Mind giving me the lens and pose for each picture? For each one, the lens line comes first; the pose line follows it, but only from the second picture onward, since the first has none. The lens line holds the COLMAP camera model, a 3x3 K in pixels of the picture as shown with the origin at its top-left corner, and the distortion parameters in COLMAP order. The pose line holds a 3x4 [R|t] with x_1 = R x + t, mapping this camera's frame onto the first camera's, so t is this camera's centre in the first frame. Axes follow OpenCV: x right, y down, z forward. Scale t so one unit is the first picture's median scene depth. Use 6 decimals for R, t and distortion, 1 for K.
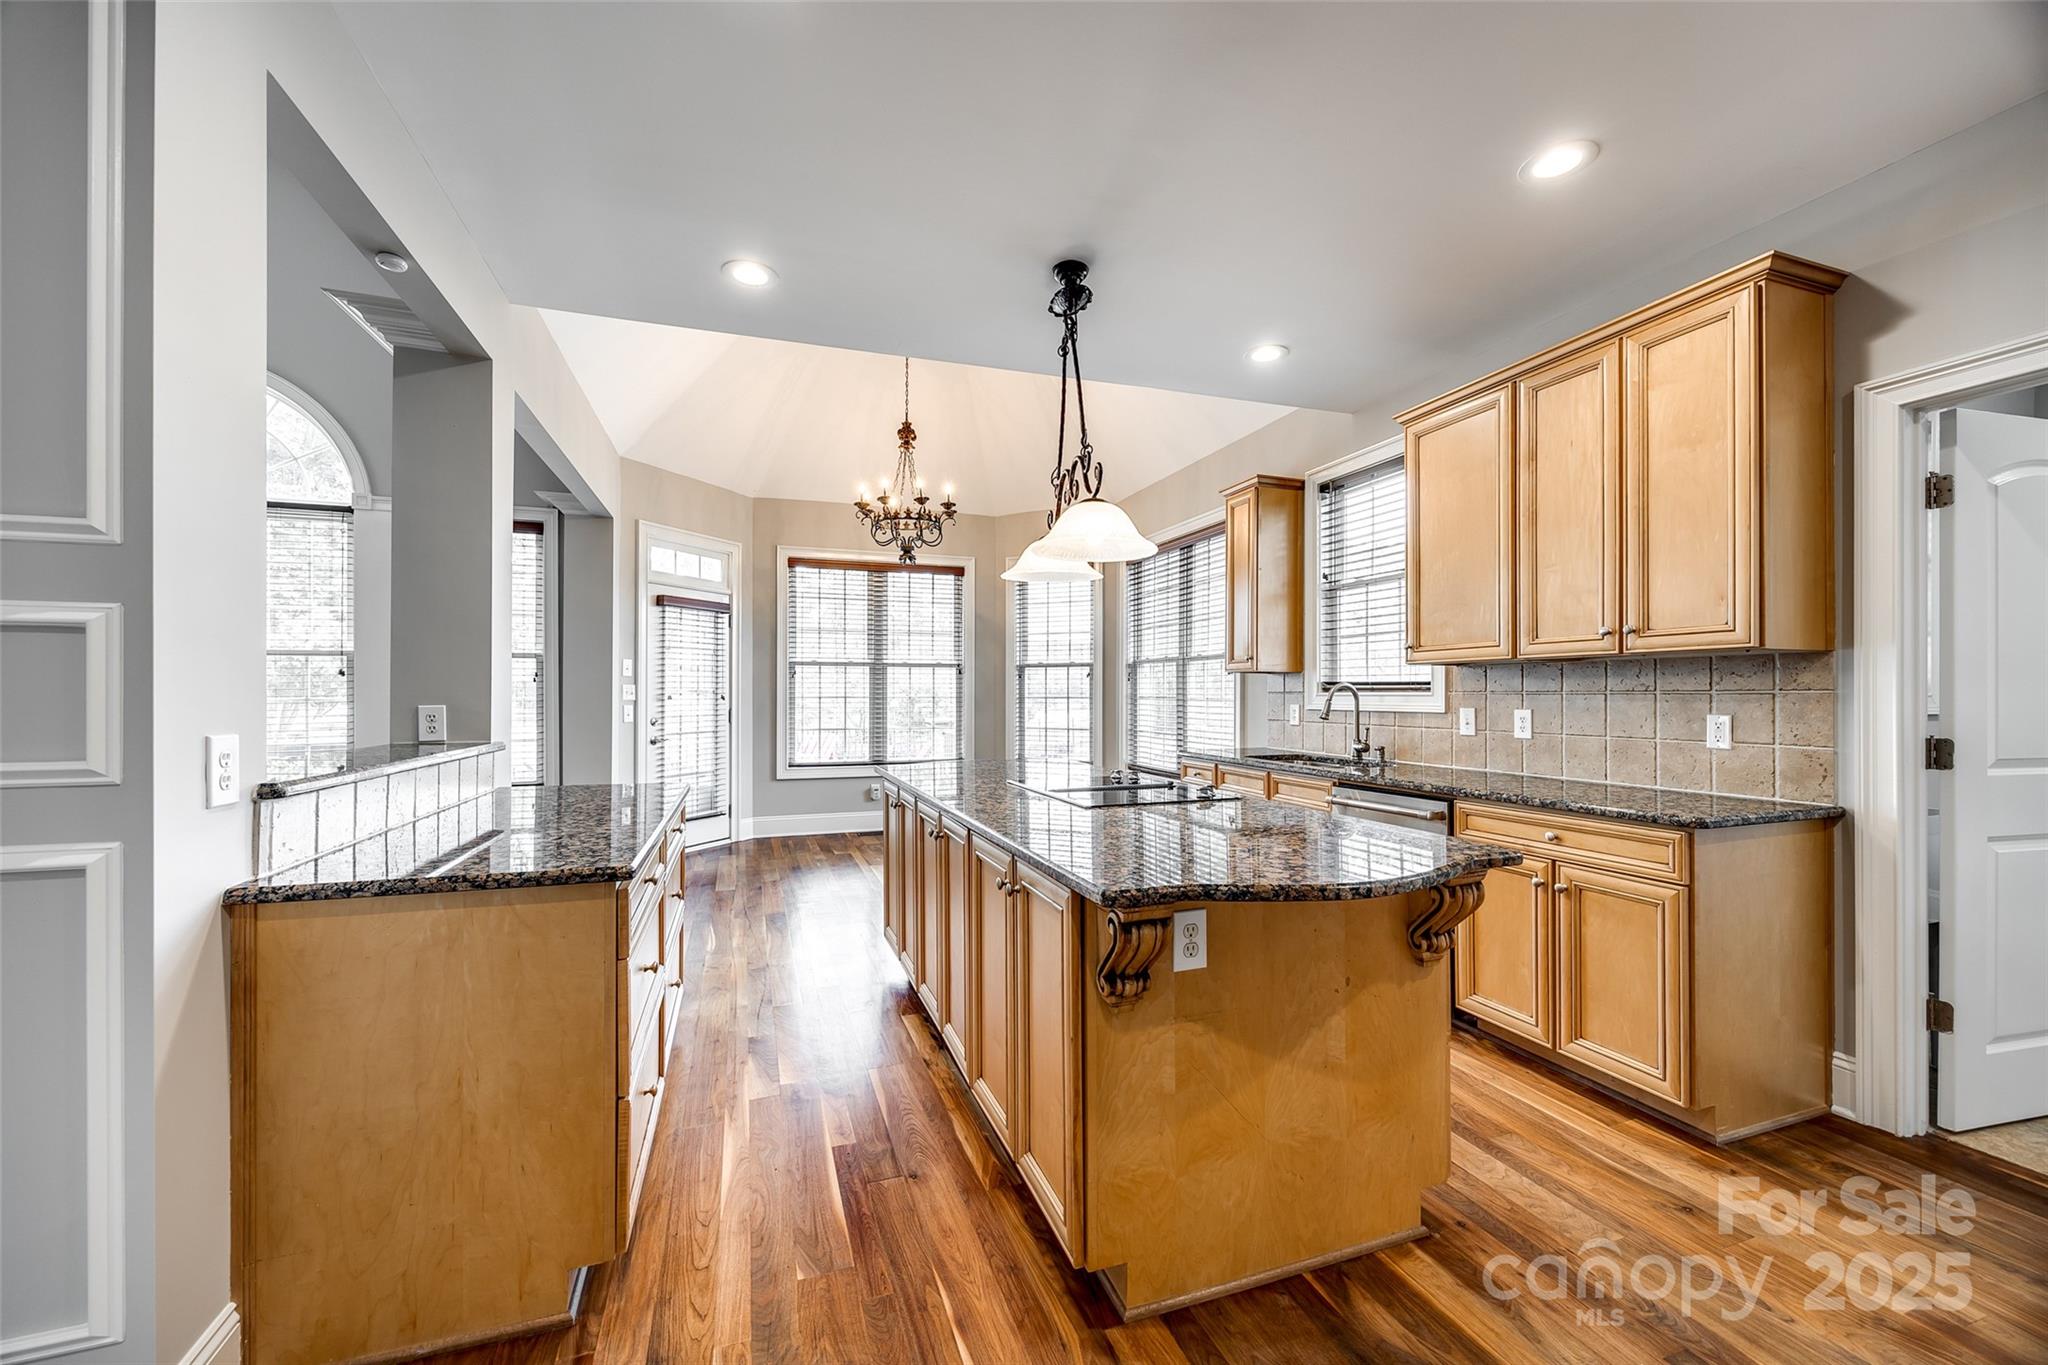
lens RADIAL K [[780.7, 0, 1020.1], [0, 780.7, 700.2], [0, 0, 1]] dist [-0.002403, 0.000260]
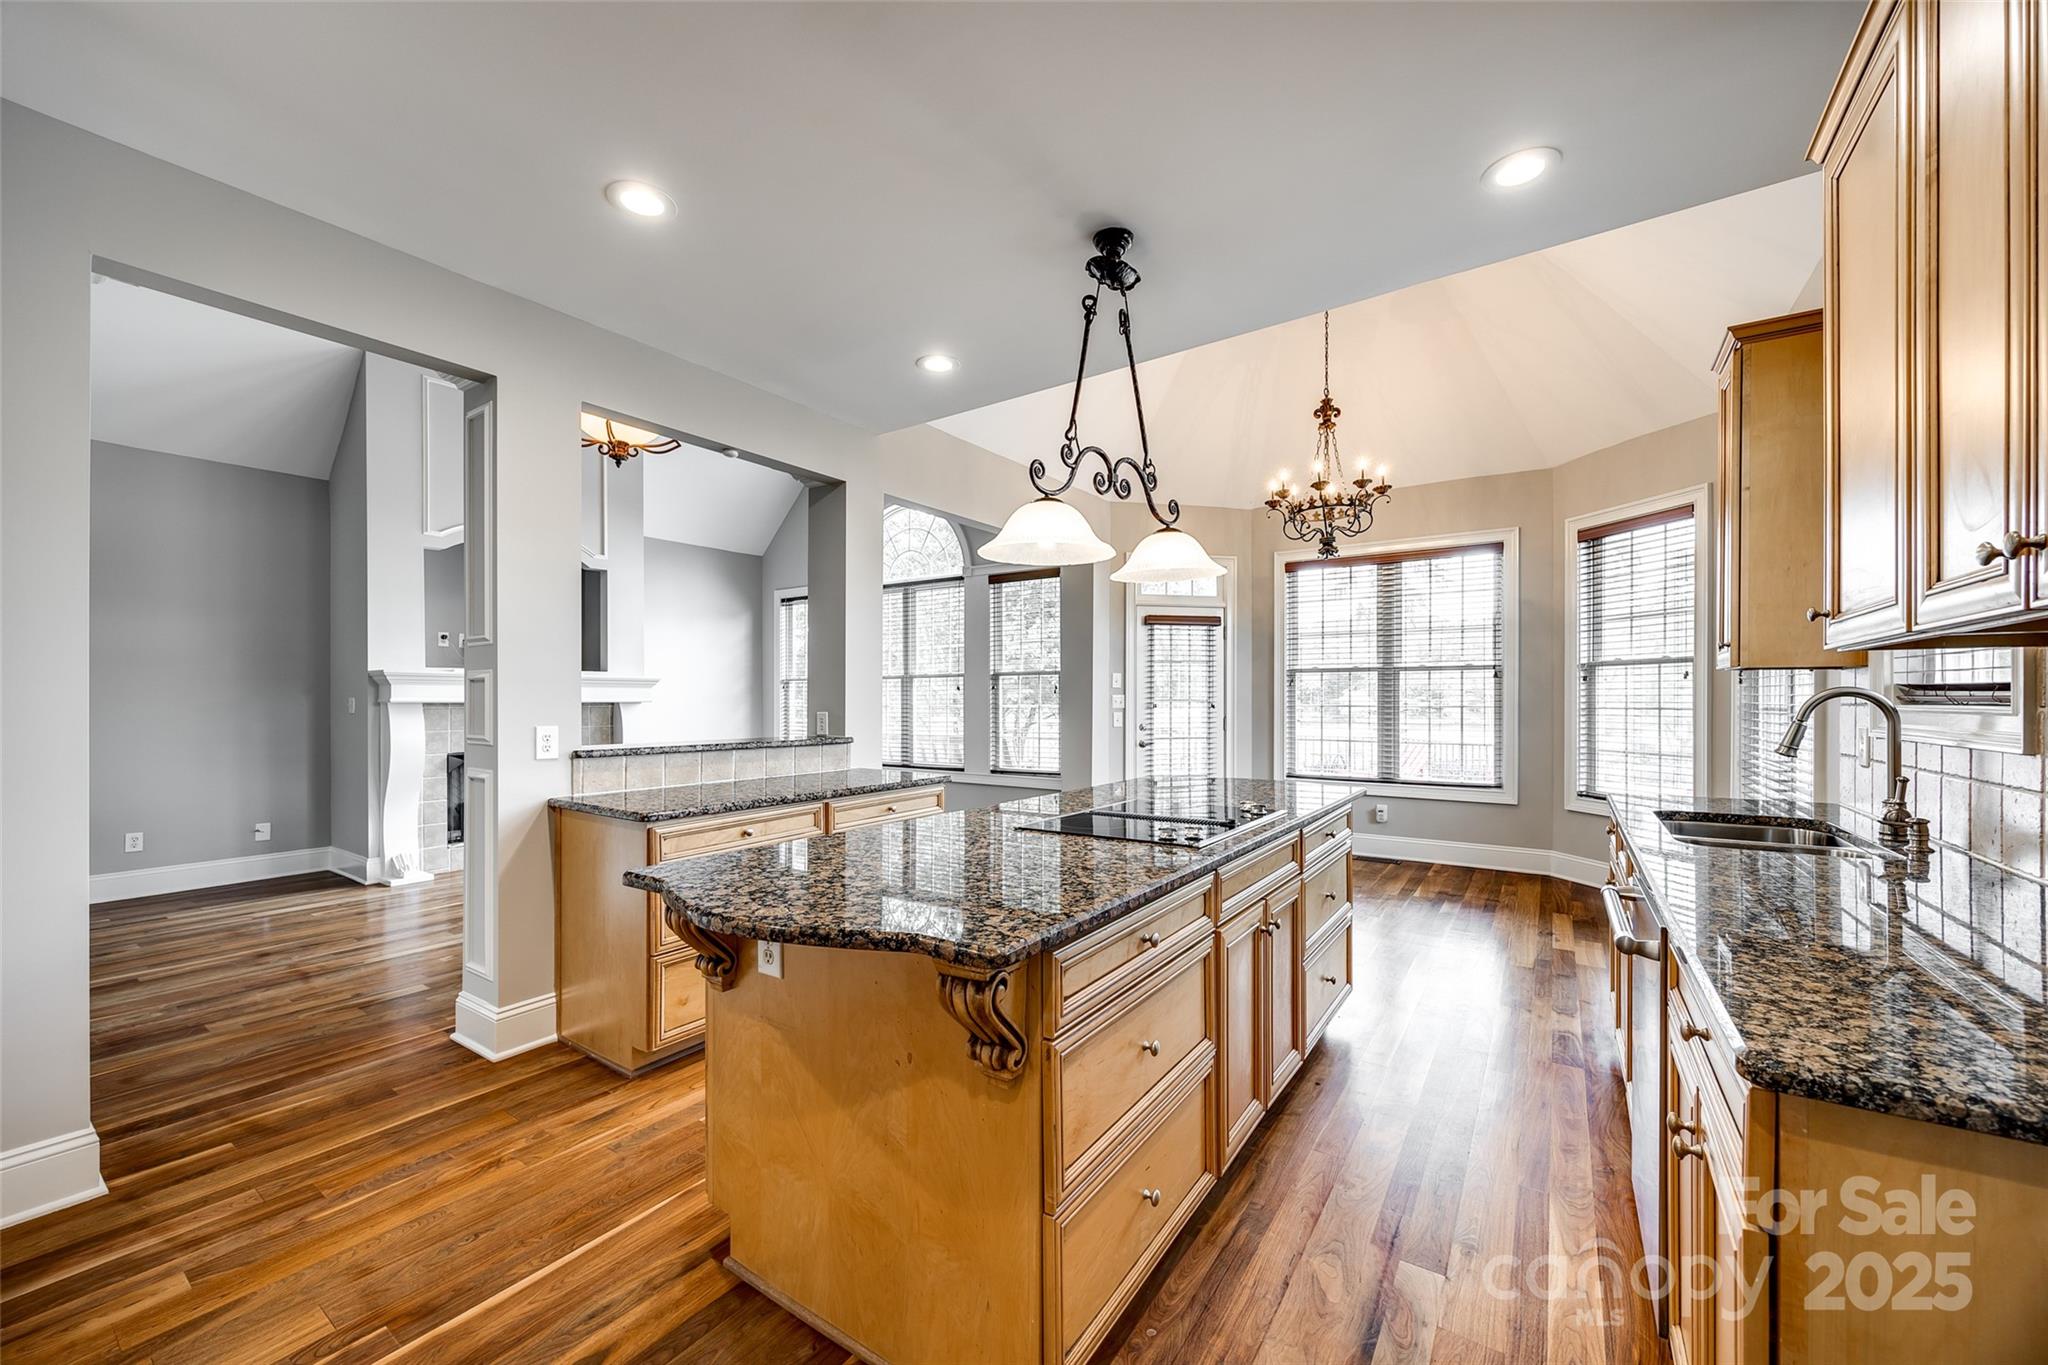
lens RADIAL K [[780.7, 0, 1016.5], [0, 780.7, 705.1], [0, 0, 1]] dist [-0.002403, 0.000260]
pose [[0.589055, 0.005674, -0.808073, 0.502961], [-0.005562, 0.999980, 0.002968, -0.009745], [0.808074, 0.002746, 0.589075, 0.257358]]
